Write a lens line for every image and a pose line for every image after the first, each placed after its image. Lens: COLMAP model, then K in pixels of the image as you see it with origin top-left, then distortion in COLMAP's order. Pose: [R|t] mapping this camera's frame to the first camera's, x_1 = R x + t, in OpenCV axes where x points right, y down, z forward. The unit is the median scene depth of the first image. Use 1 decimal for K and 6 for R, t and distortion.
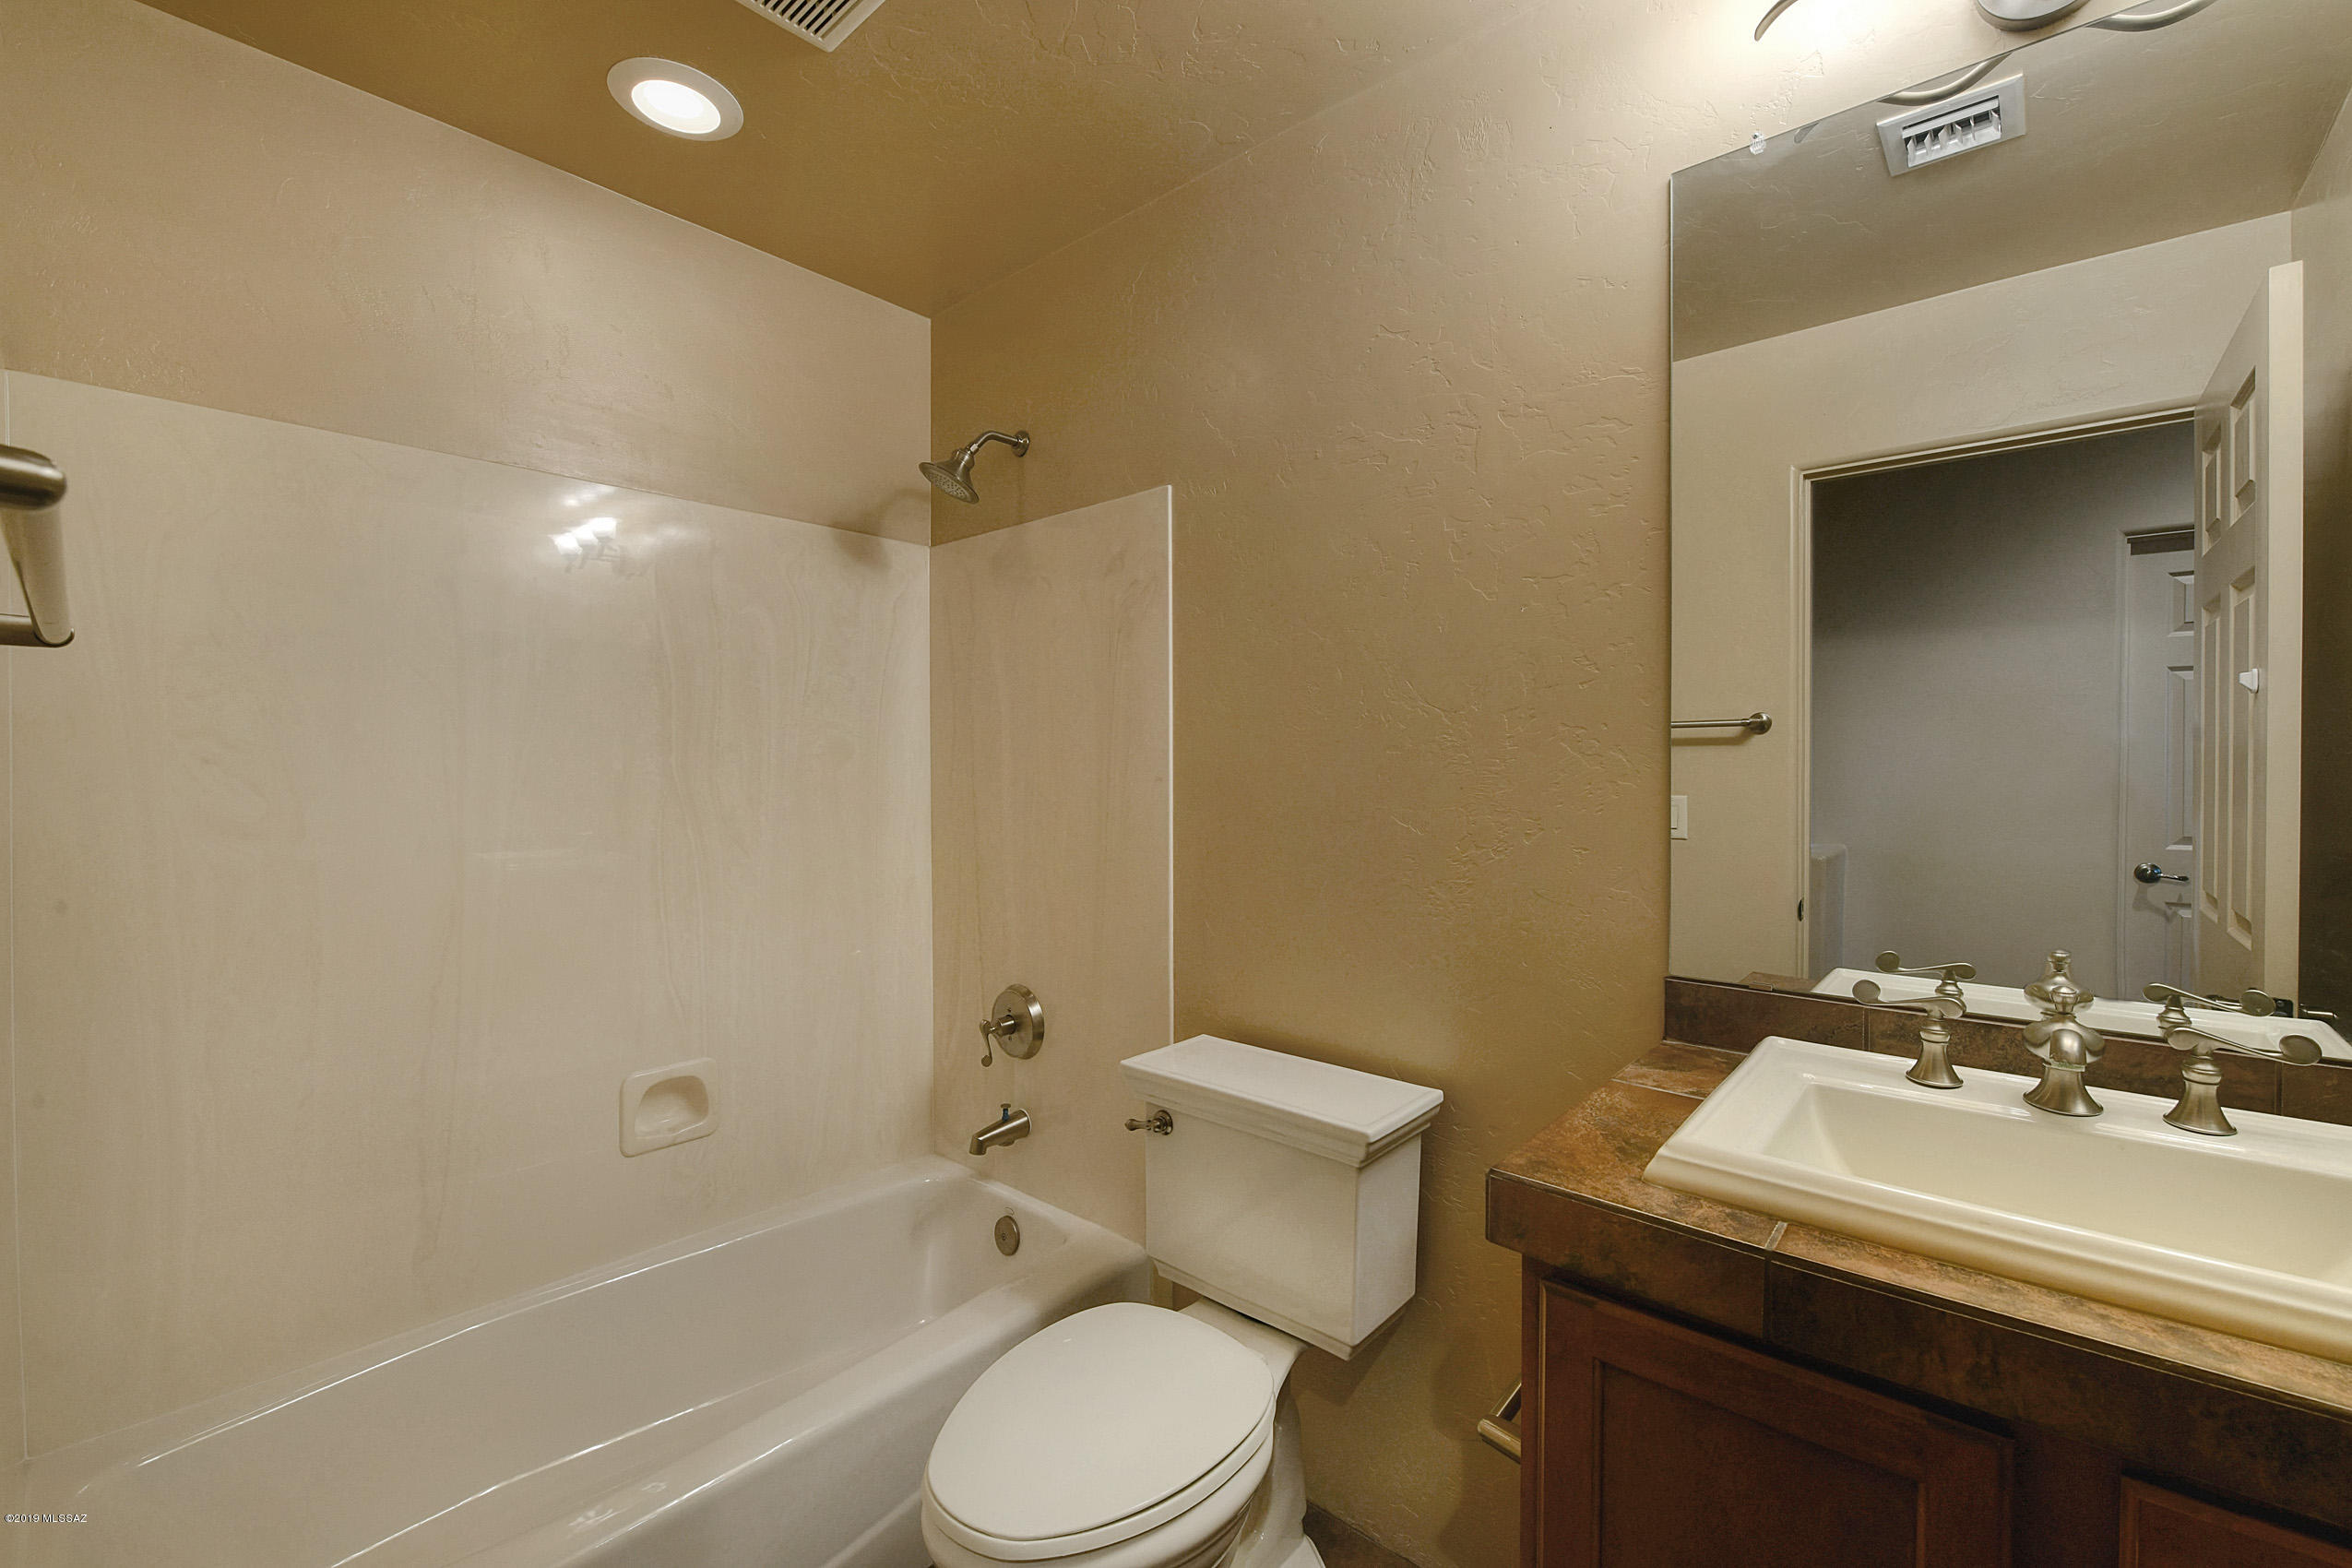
lens RADIAL K [[933.6, 0, 1167.2], [0, 933.6, 782.0], [0, 0, 1]] dist [-0.005965, -0.000967]
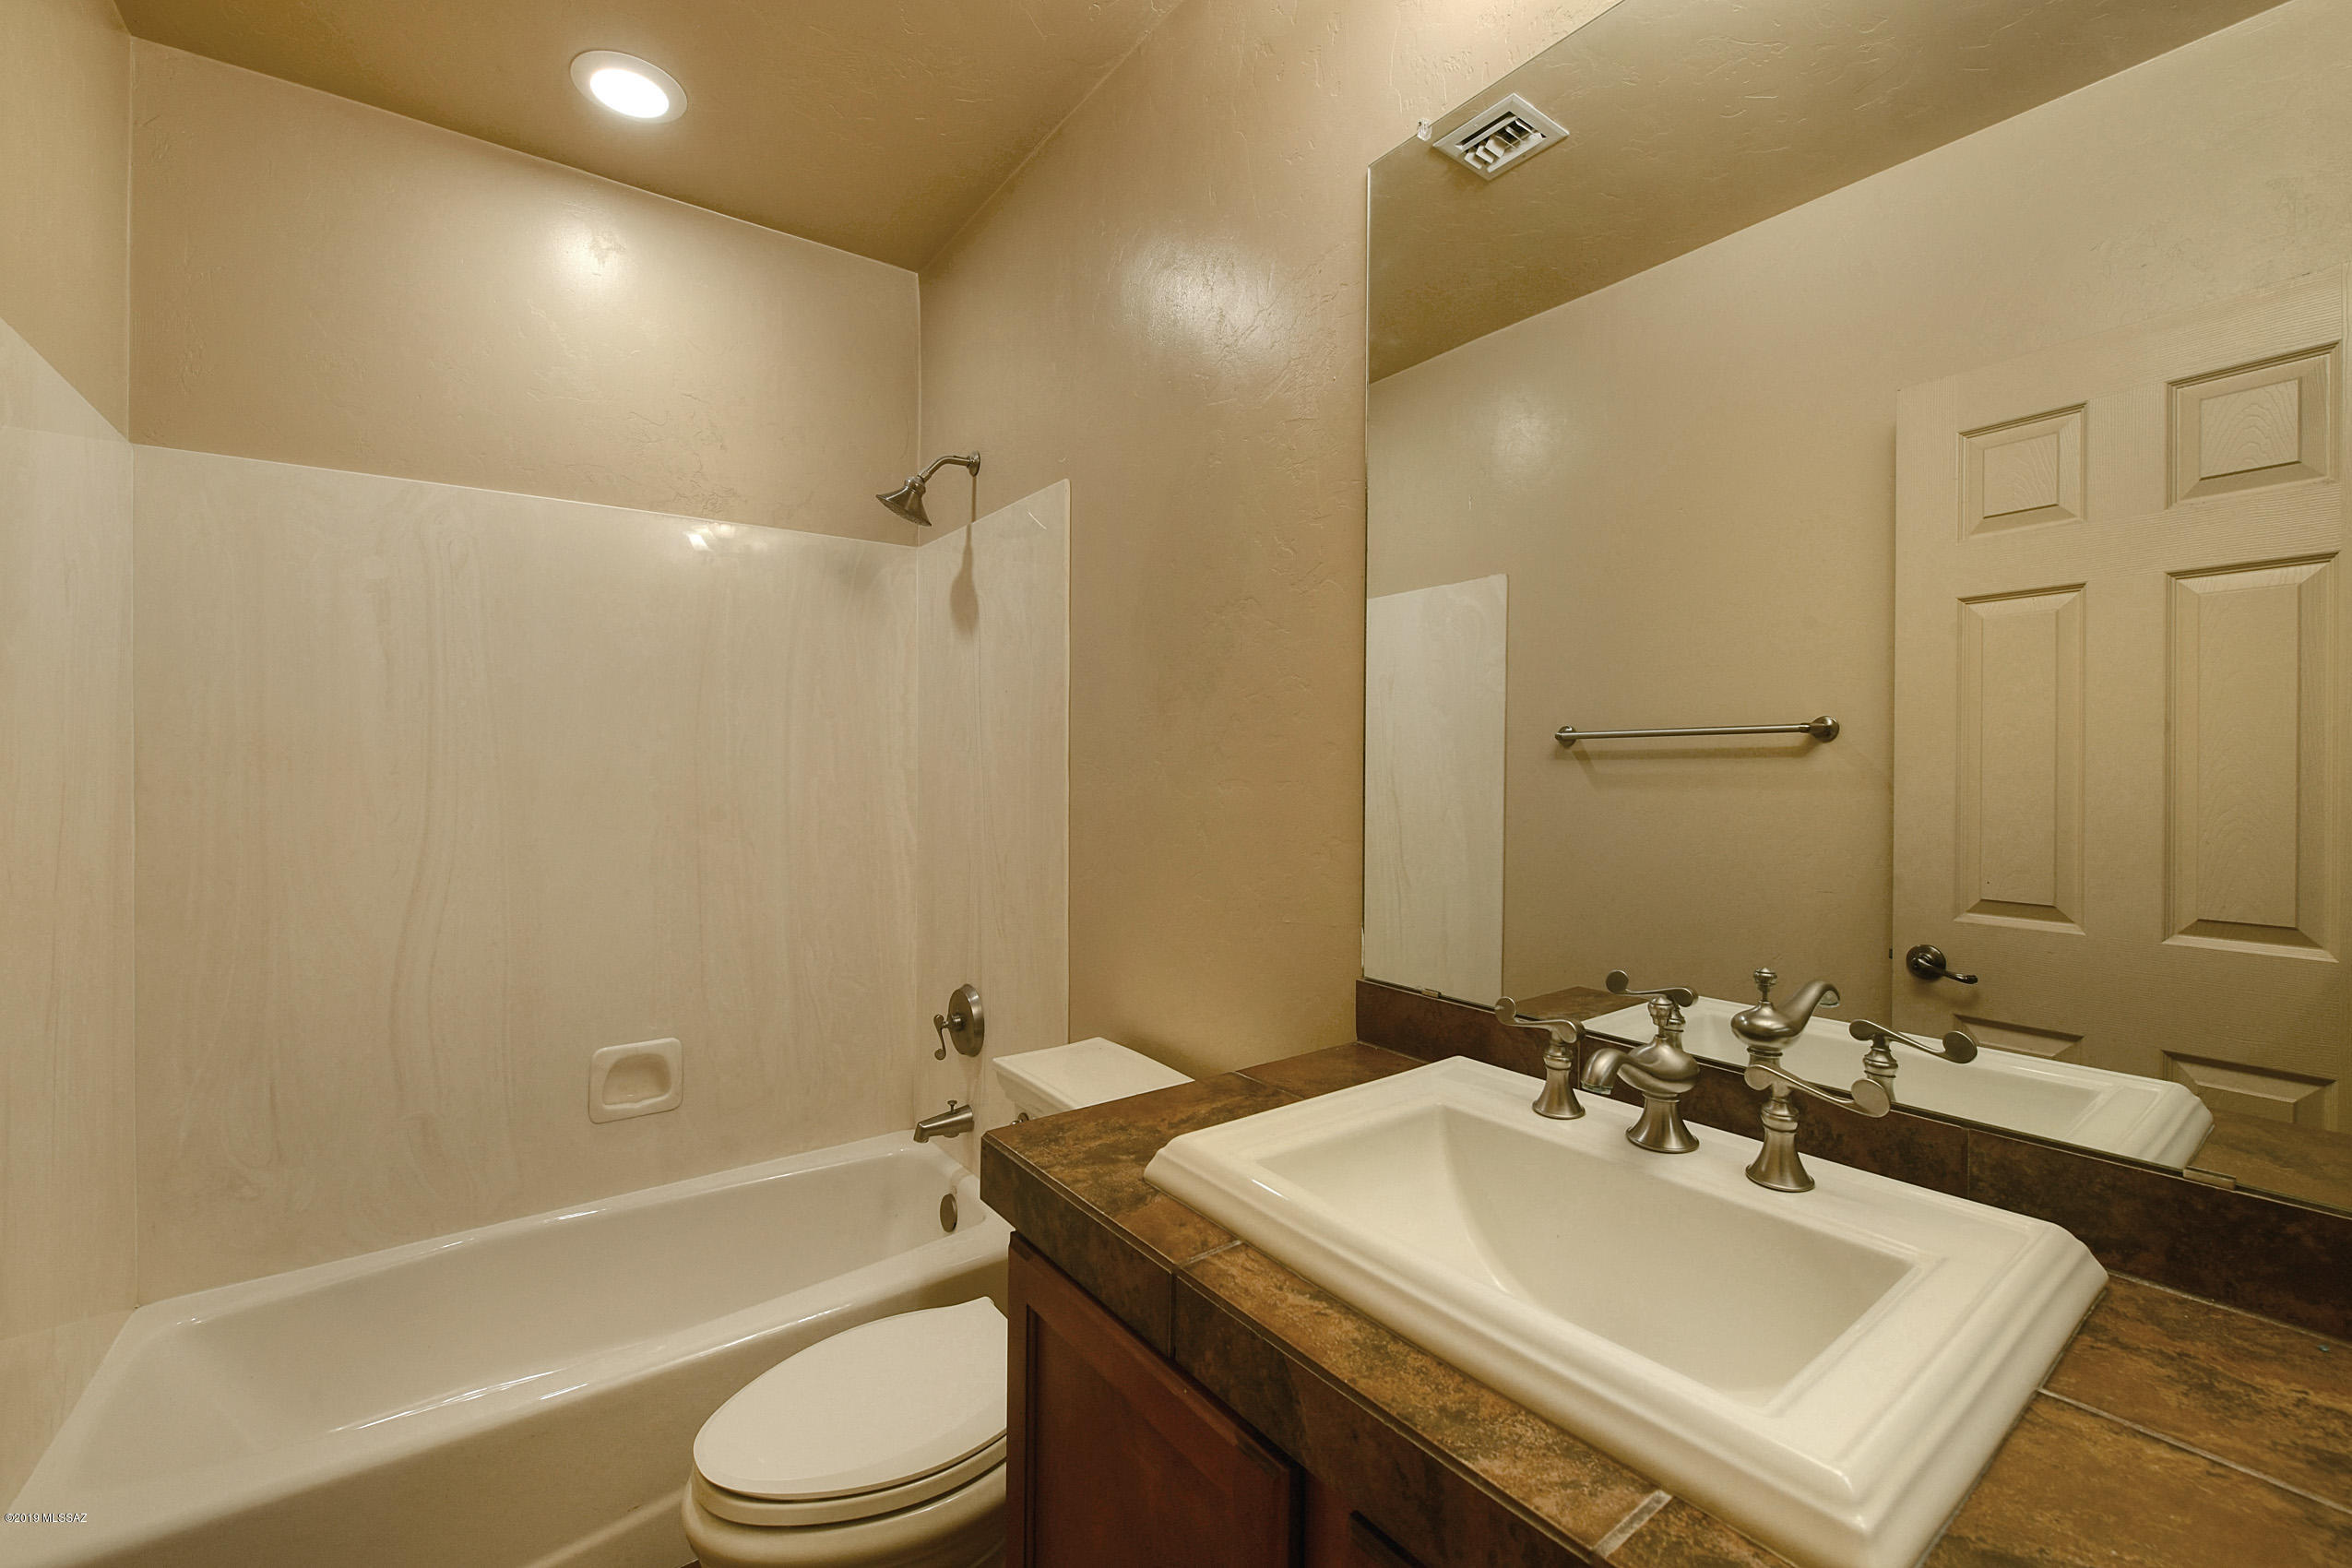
lens RADIAL K [[933.6, 0, 1186.1], [0, 933.6, 782.9], [0, 0, 1]] dist [-0.005965, -0.000967]
pose [[0.986647, 0.003844, -0.162827, 0.291850], [-0.005654, 0.999927, -0.010657, 0.004732], [0.162775, 0.011435, 0.986597, 0.014514]]
